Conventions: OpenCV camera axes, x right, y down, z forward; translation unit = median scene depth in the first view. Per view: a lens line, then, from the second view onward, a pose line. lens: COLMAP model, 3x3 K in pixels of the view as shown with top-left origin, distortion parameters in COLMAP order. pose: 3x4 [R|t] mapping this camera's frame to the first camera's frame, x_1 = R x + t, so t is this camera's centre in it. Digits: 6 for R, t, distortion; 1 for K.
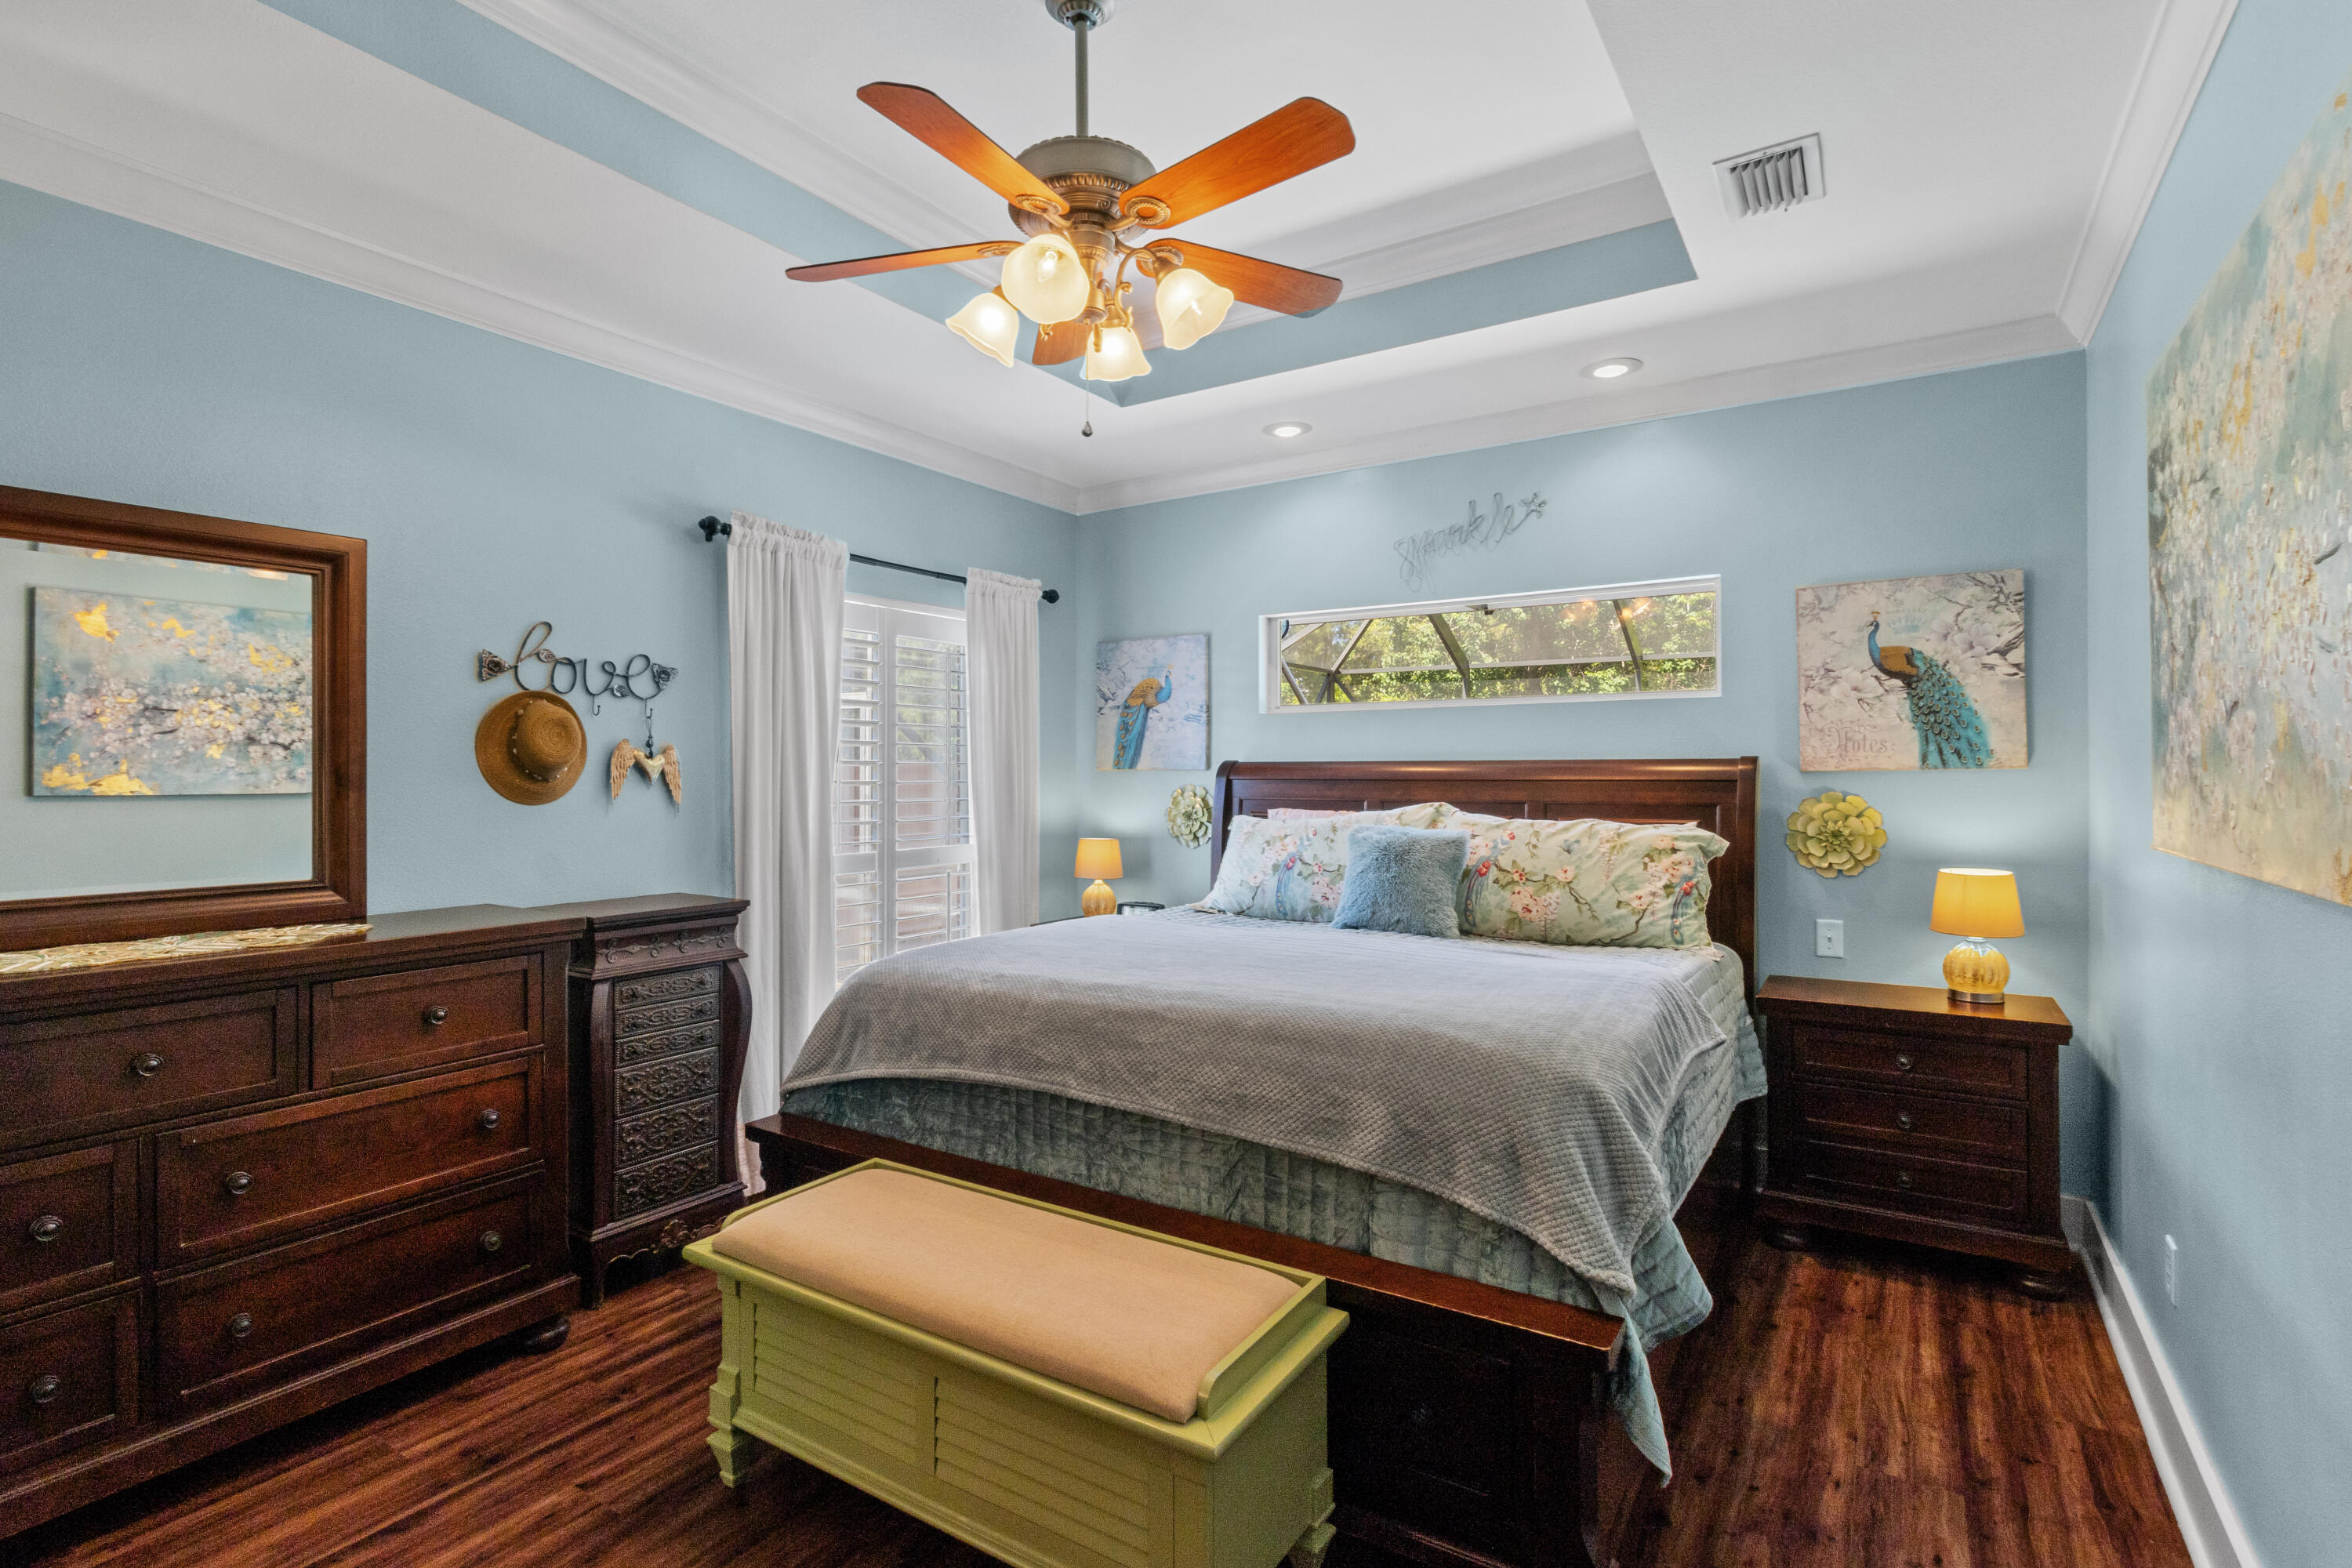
lens RADIAL K [[1079.1, 0, 1173.8], [0, 1079.1, 776.4], [0, 0, 1]] dist [0.000302, 0.000673]
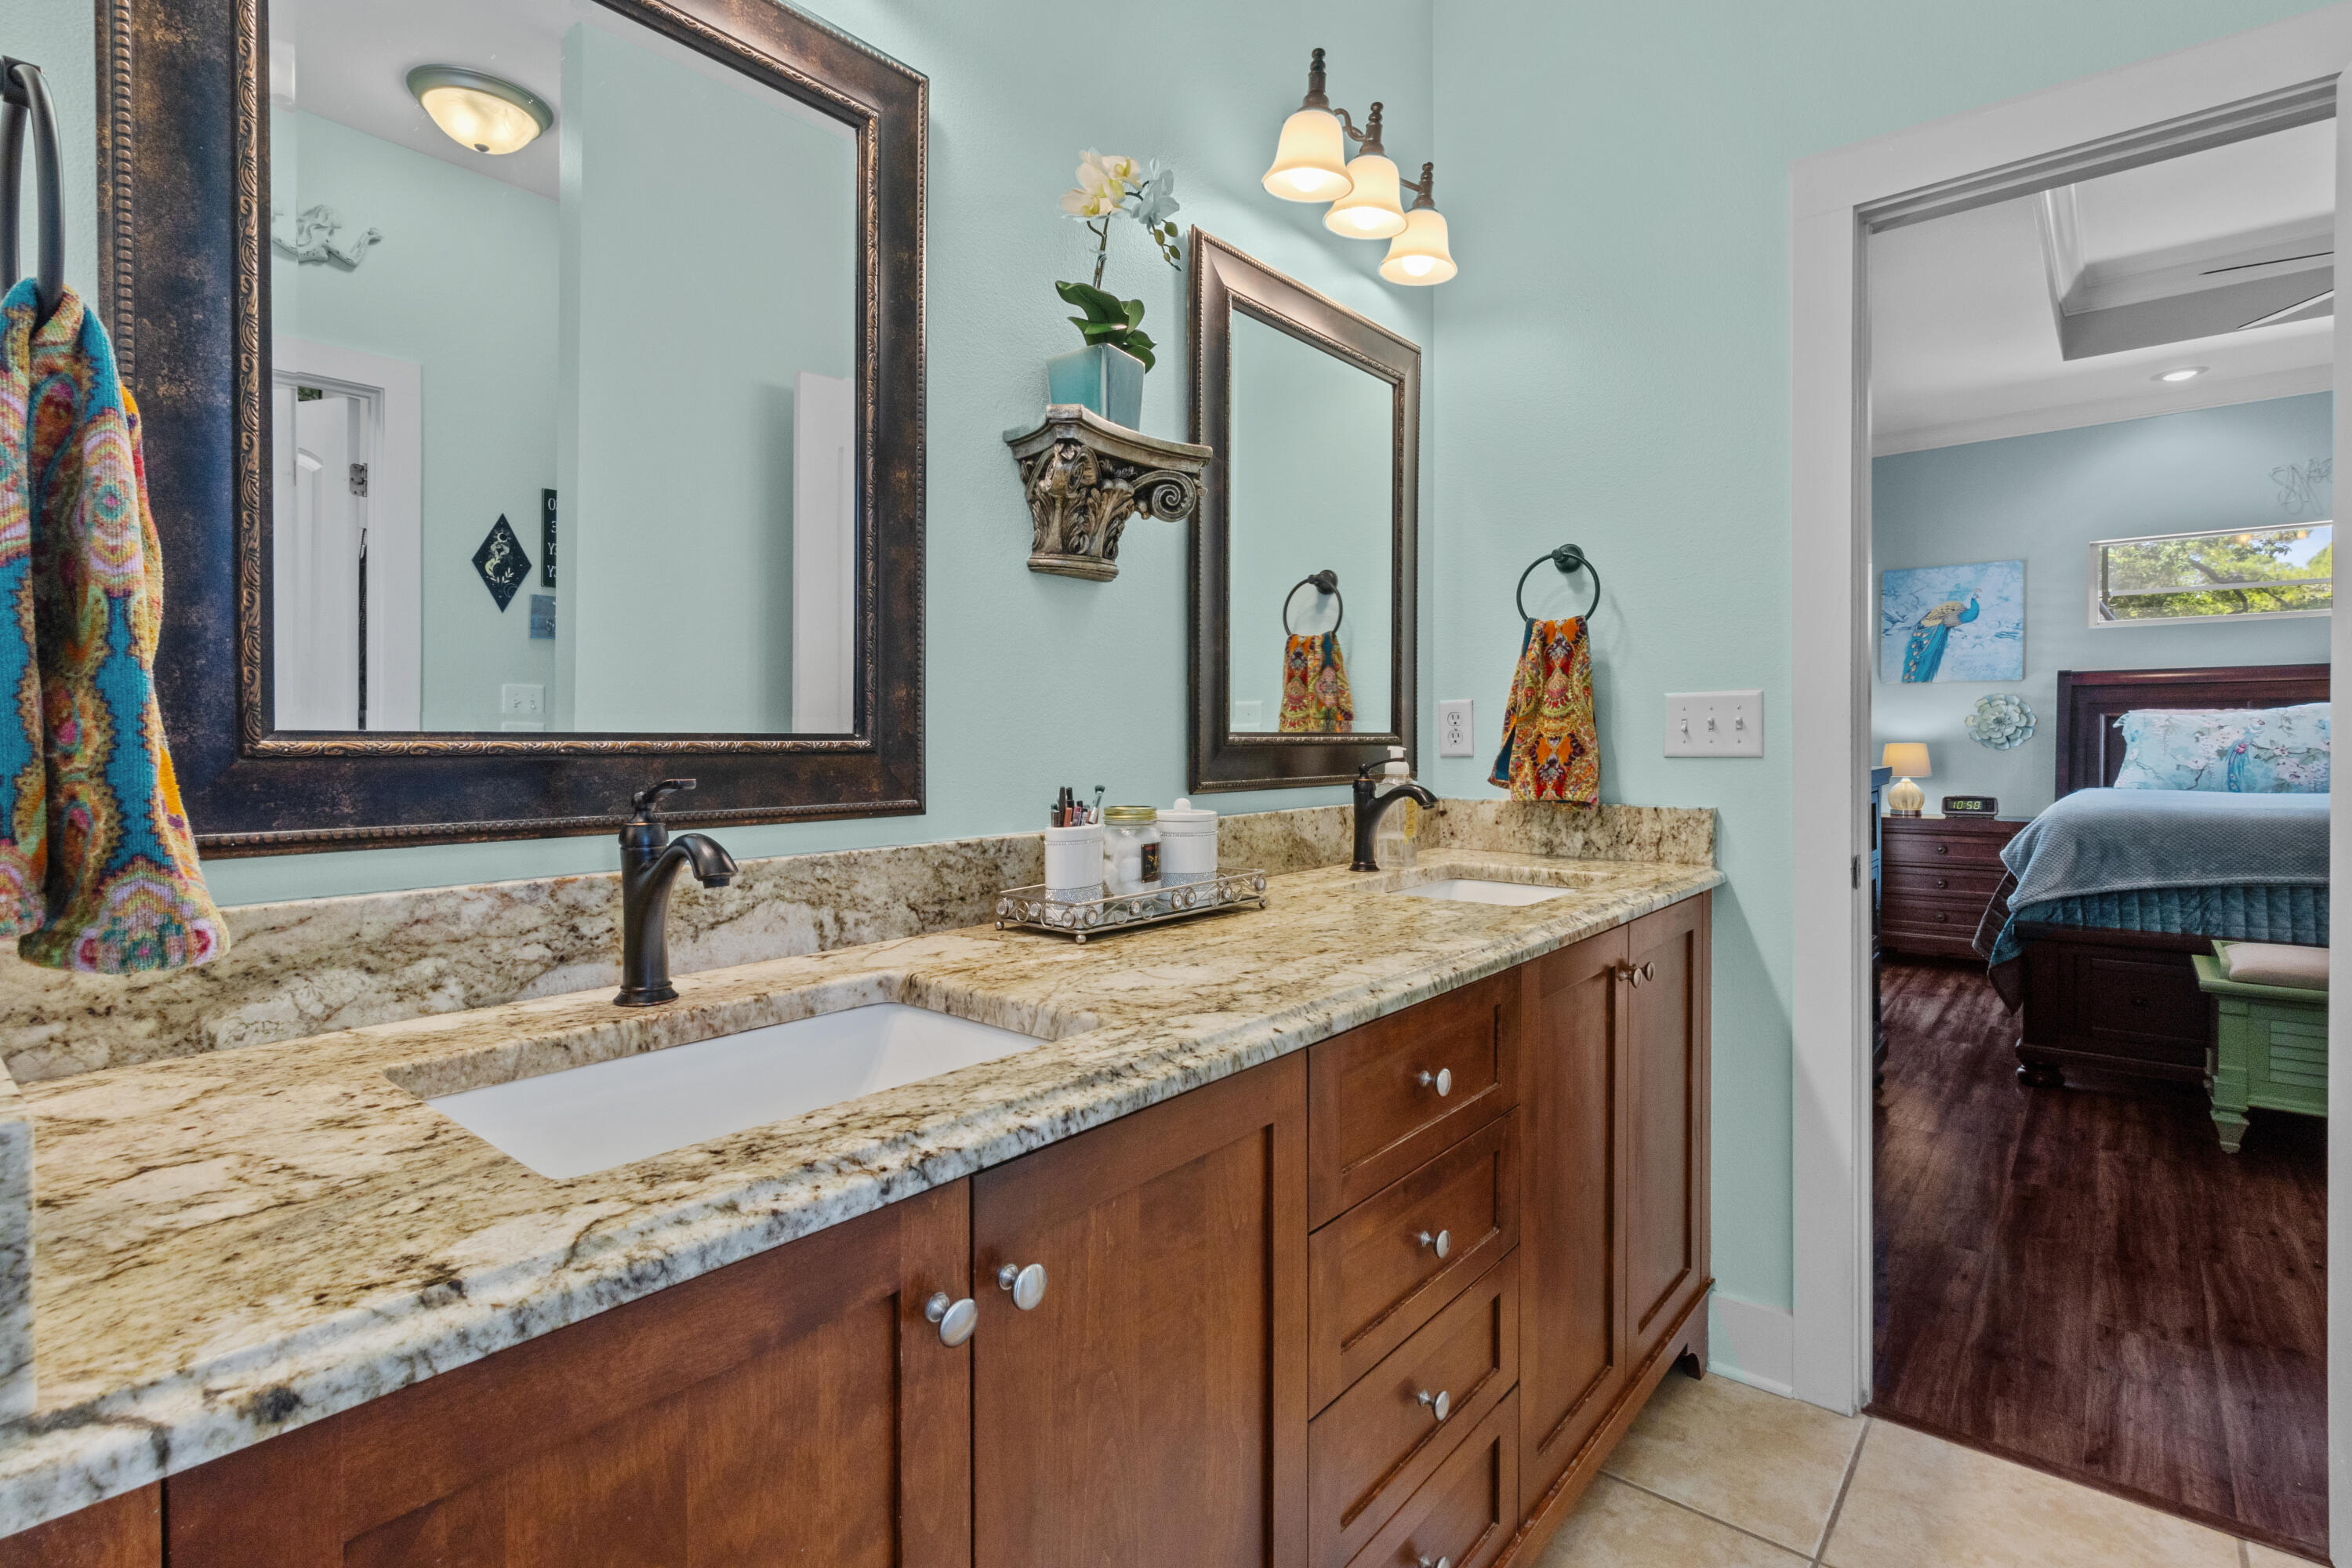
lens RADIAL K [[1095.8, 0, 1183.9], [0, 1095.8, 755.5], [0, 0, 1]] dist [0.000215, -0.000063]
pose [[0.992797, -0.002027, -0.119788, -0.969794], [0.003623, 0.999908, 0.013109, 0.074911], [0.119750, -0.013449, 0.992713, -0.341615]]
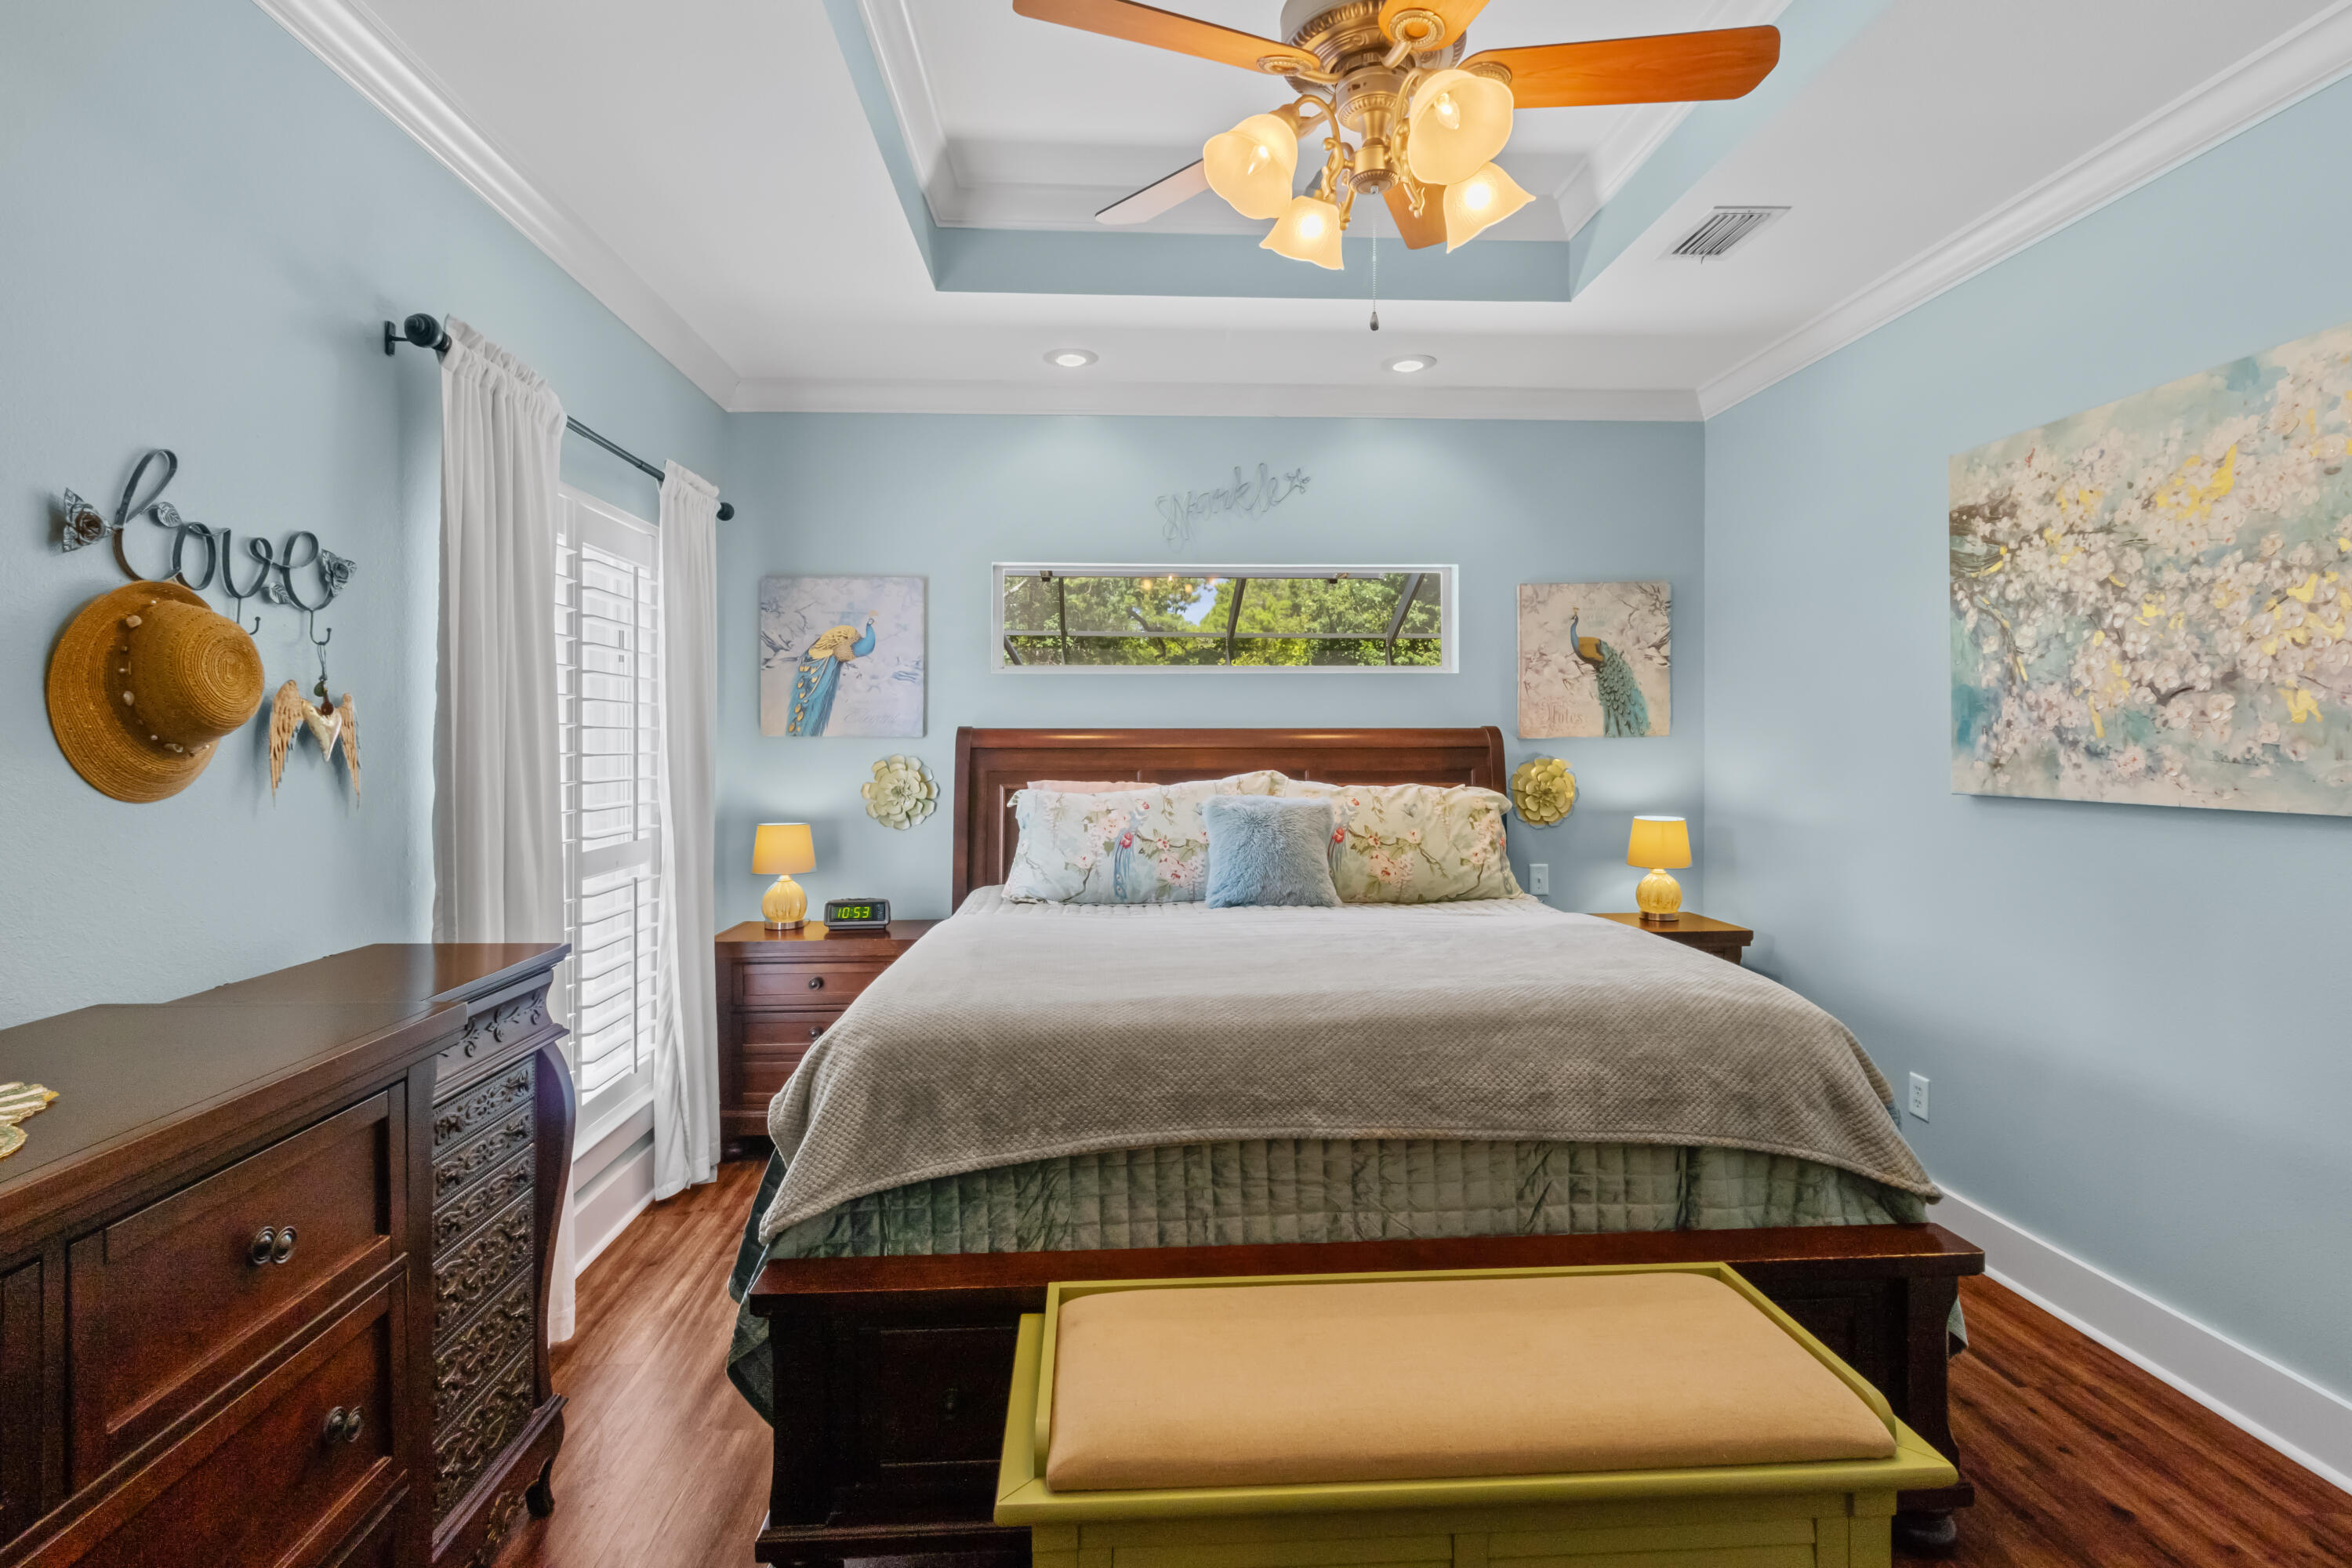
lens RADIAL K [[1096.1, 0, 1128.5], [0, 1096.1, 750.4], [0, 0, 1]] dist [-0.000827, -0.000079]
pose [[0.819204, -0.005014, 0.573481, -0.458220], [0.002393, 0.999983, 0.005324, 0.000106], [-0.573498, -0.002989, 0.819202, 0.270802]]
